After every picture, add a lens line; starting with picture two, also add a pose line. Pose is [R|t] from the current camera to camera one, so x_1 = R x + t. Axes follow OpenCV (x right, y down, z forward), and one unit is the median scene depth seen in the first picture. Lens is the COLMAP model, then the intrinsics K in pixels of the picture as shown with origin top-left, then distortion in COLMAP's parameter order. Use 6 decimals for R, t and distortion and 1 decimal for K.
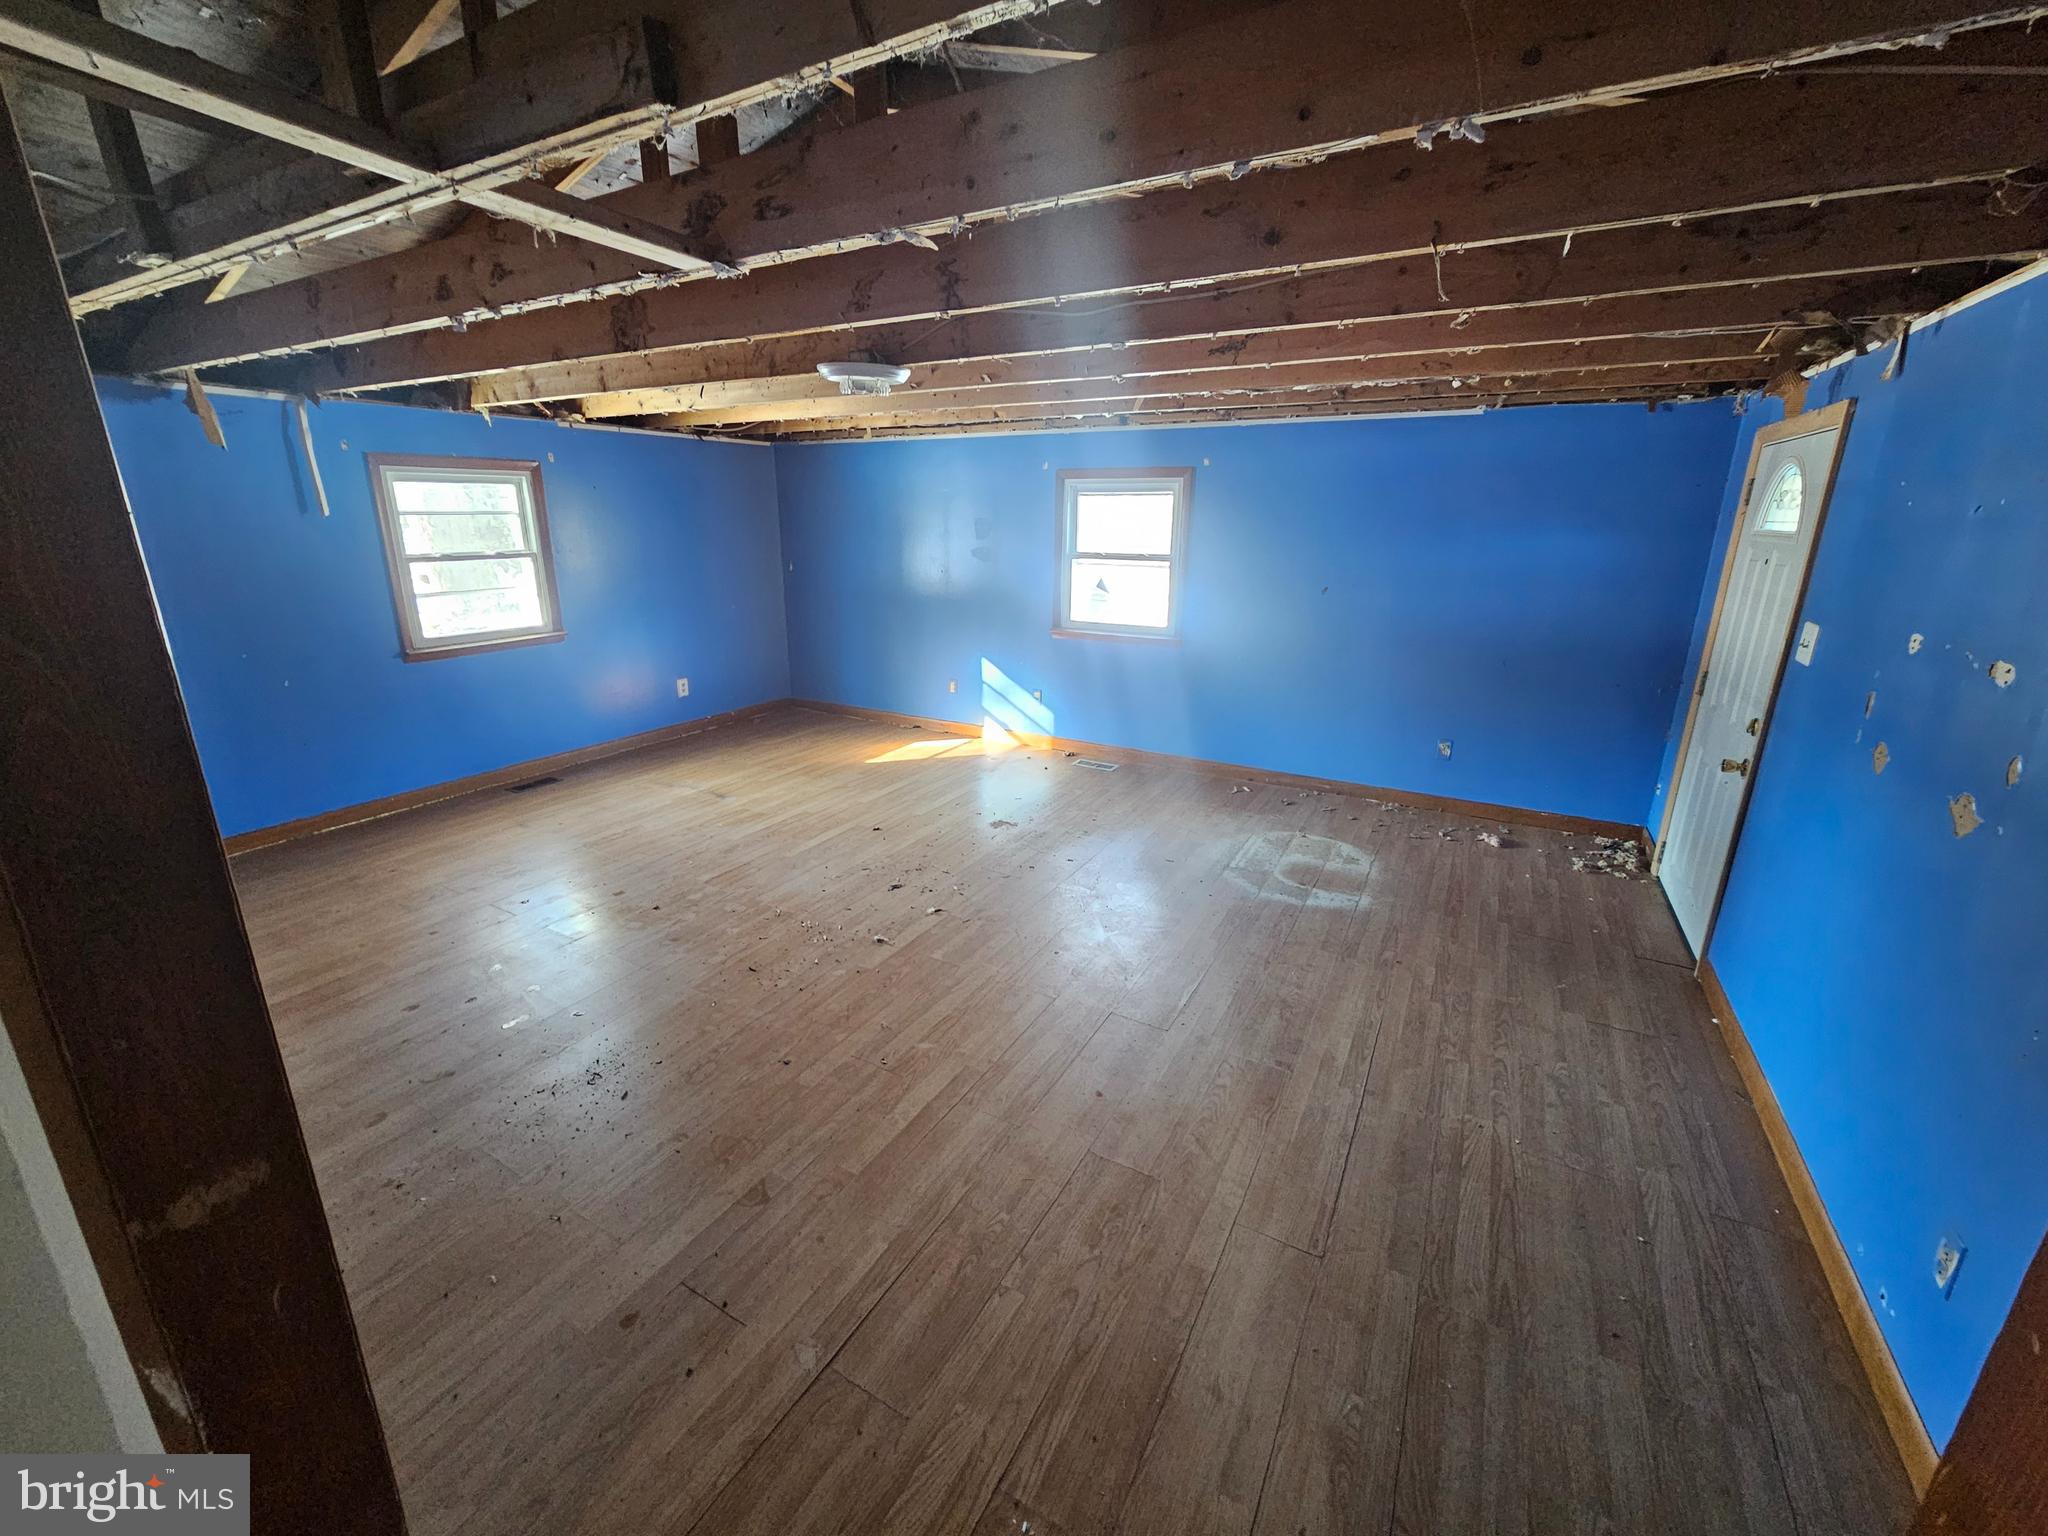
lens RADIAL K [[832.9, 0, 997.2], [0, 832.9, 753.5], [0, 0, 1]] dist [-0.007808, 0.000095]
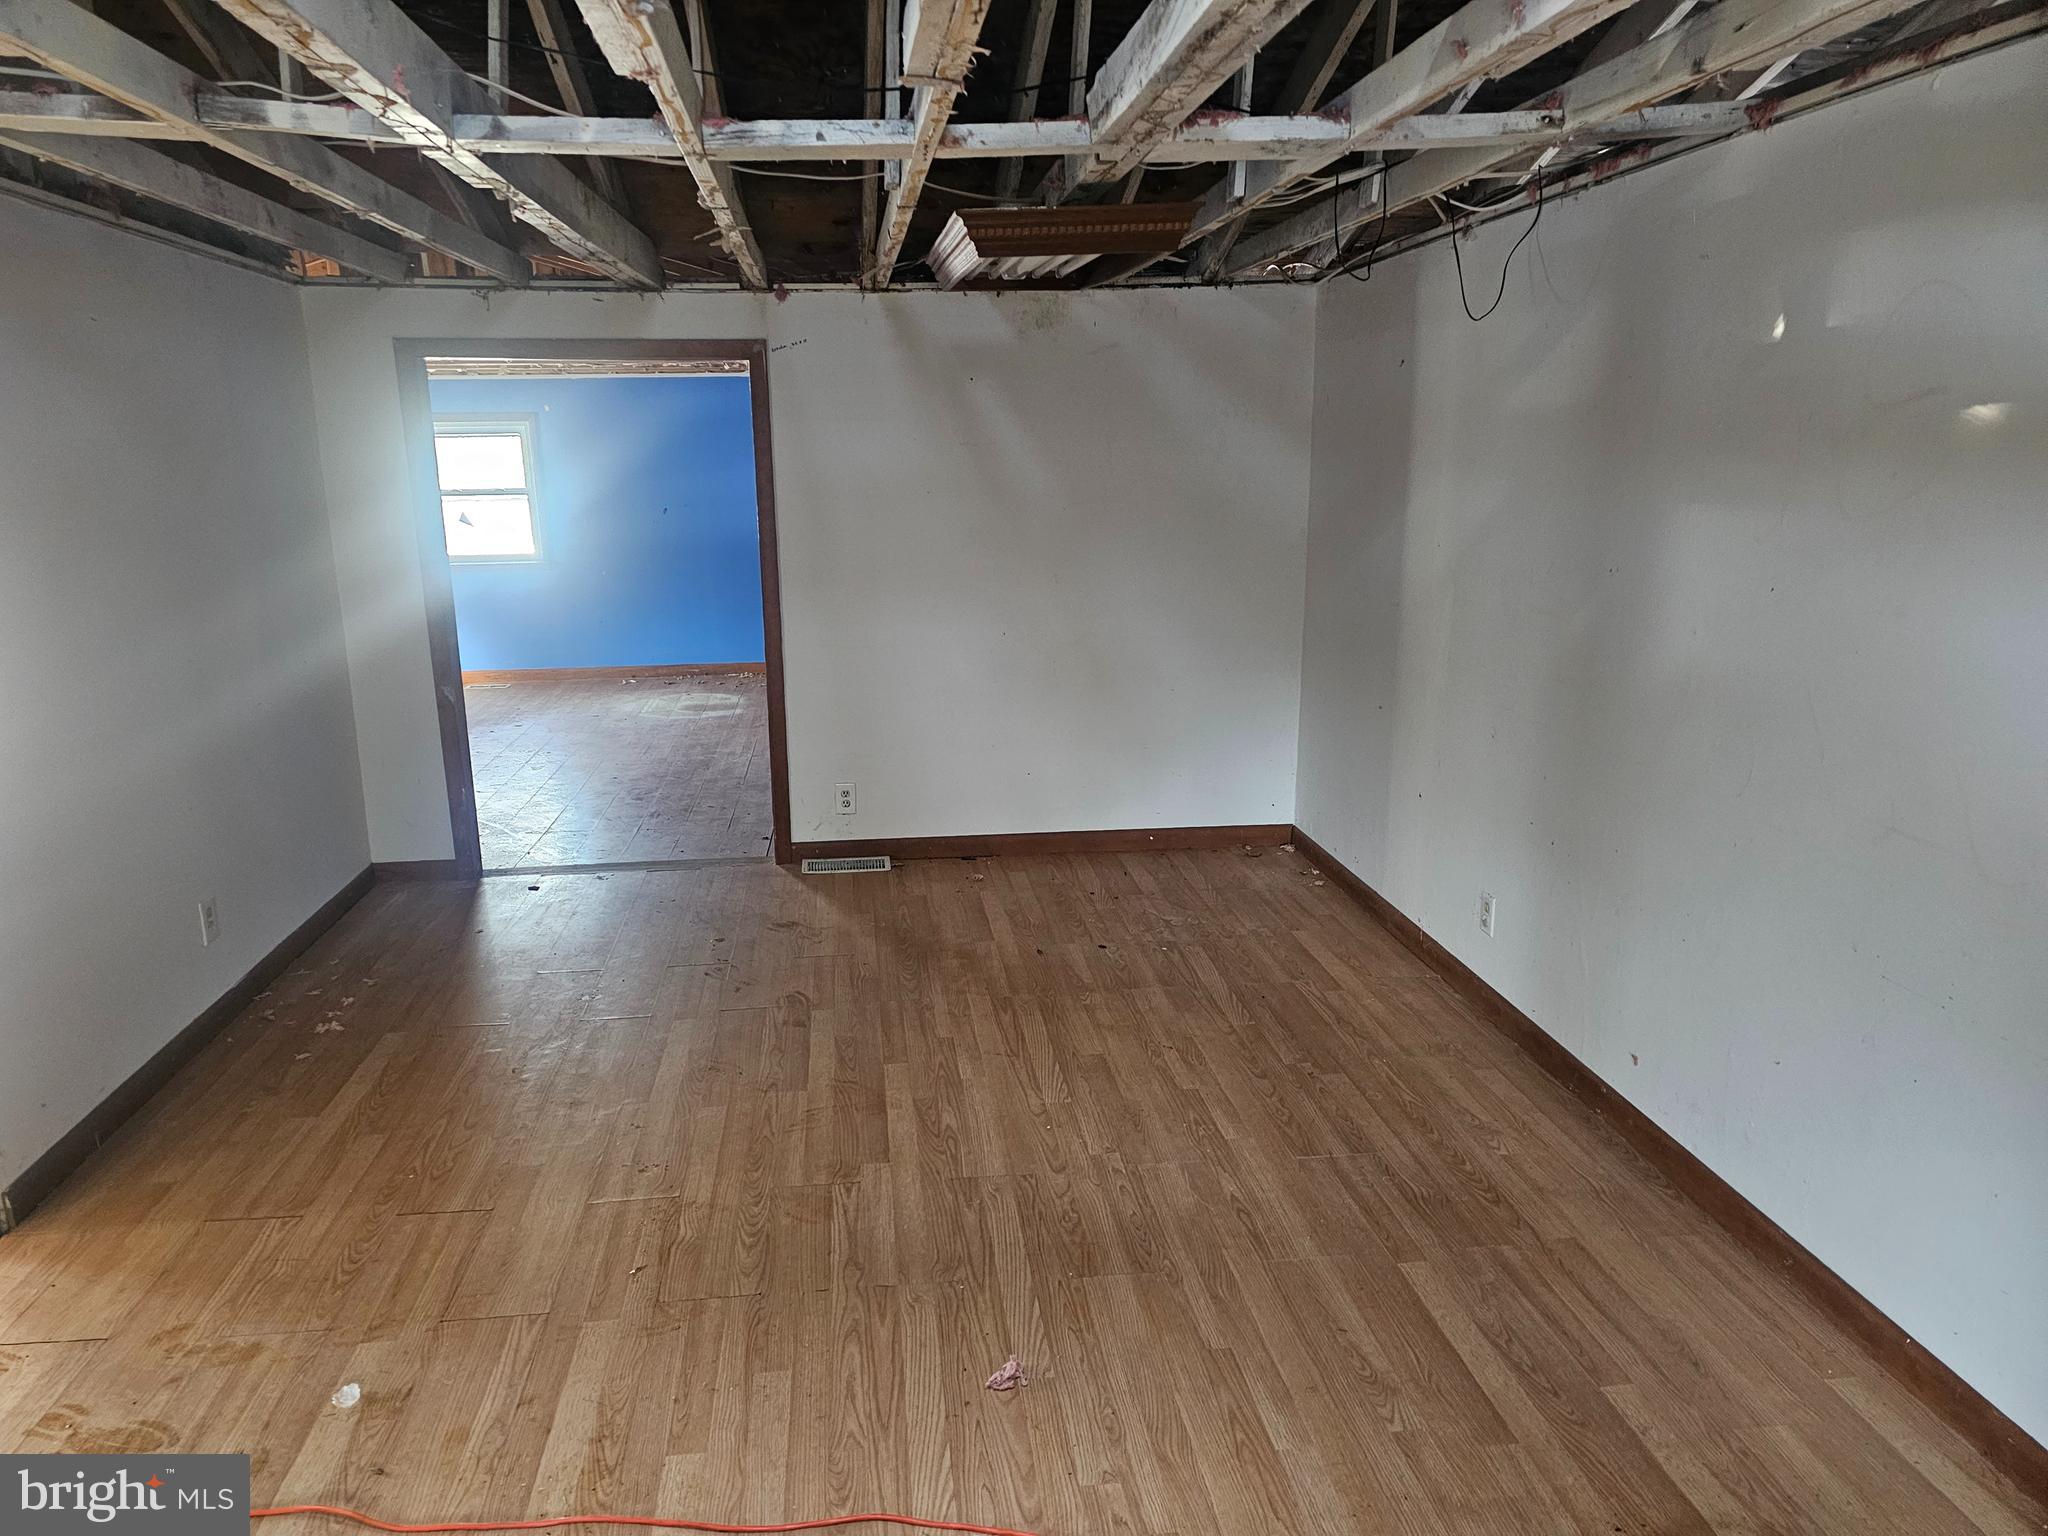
lens RADIAL K [[1392.9, 0, 991.6], [0, 1392.9, 761.9], [0, 0, 1]] dist [0.045127, -0.054583]
pose [[0.805308, -0.148505, 0.573956, -0.570172], [0.182003, 0.983298, -0.000948, 0.316407], [-0.564229, 0.105225, 0.818885, -1.149740]]
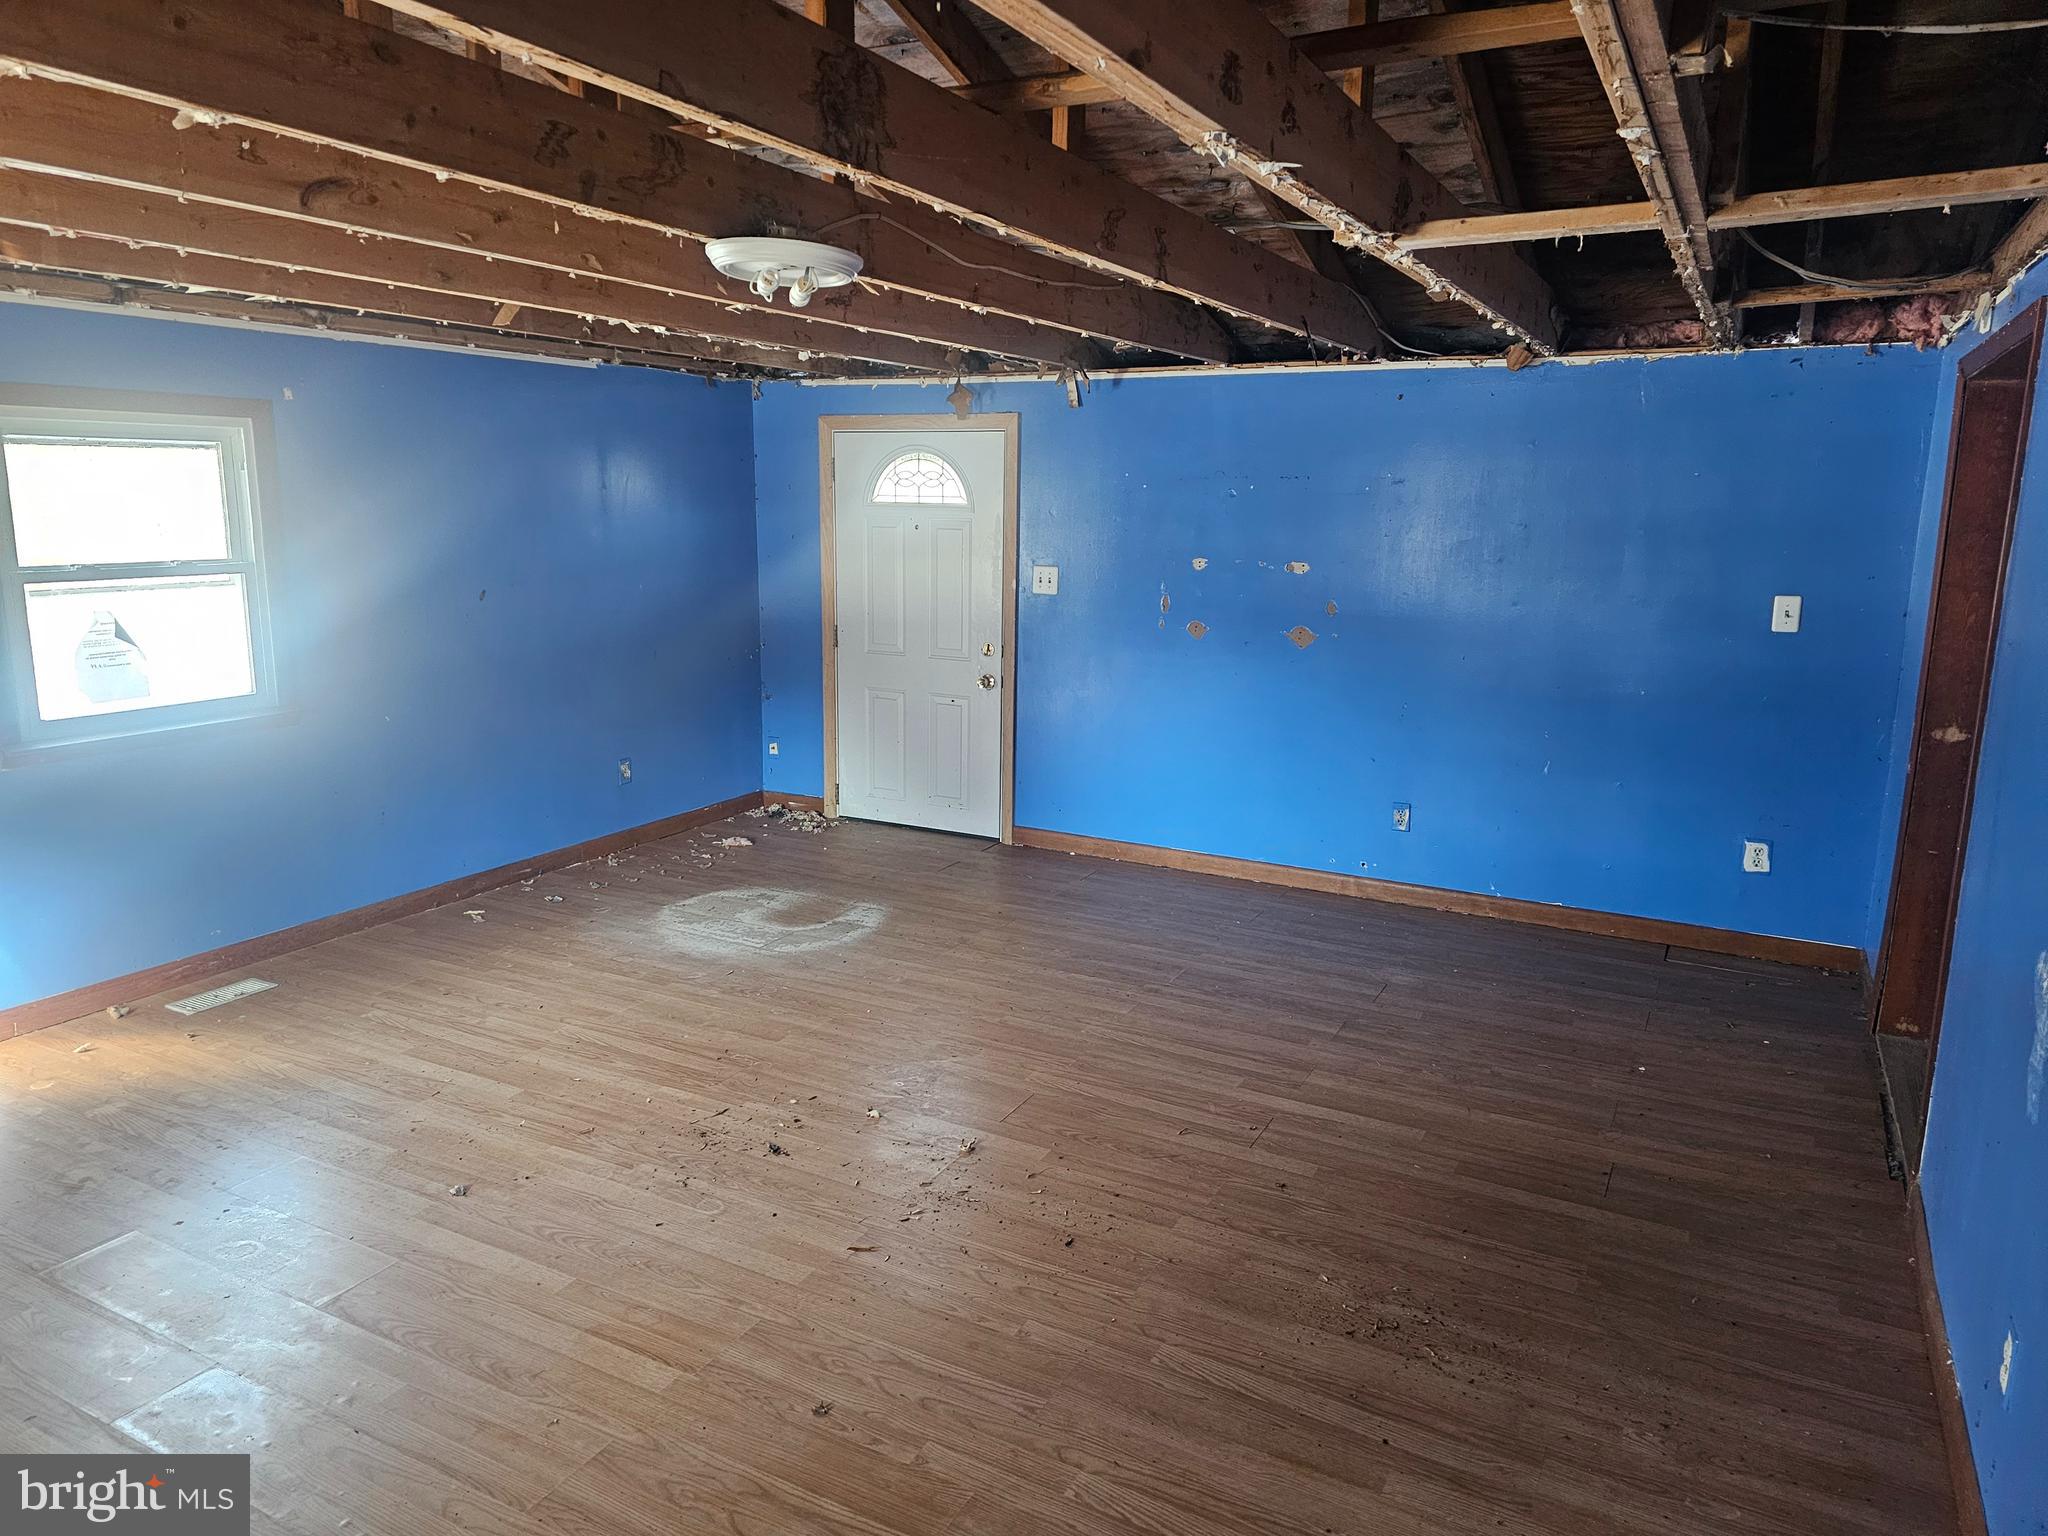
lens RADIAL K [[1392.9, 0, 991.6], [0, 1392.9, 761.9], [0, 0, 1]] dist [0.045127, -0.054583]
pose [[-0.037224, -0.196713, 0.979754, -0.934597], [0.269054, 0.942256, 0.199407, -0.218255], [-0.962405, 0.271030, 0.017852, 0.724347]]
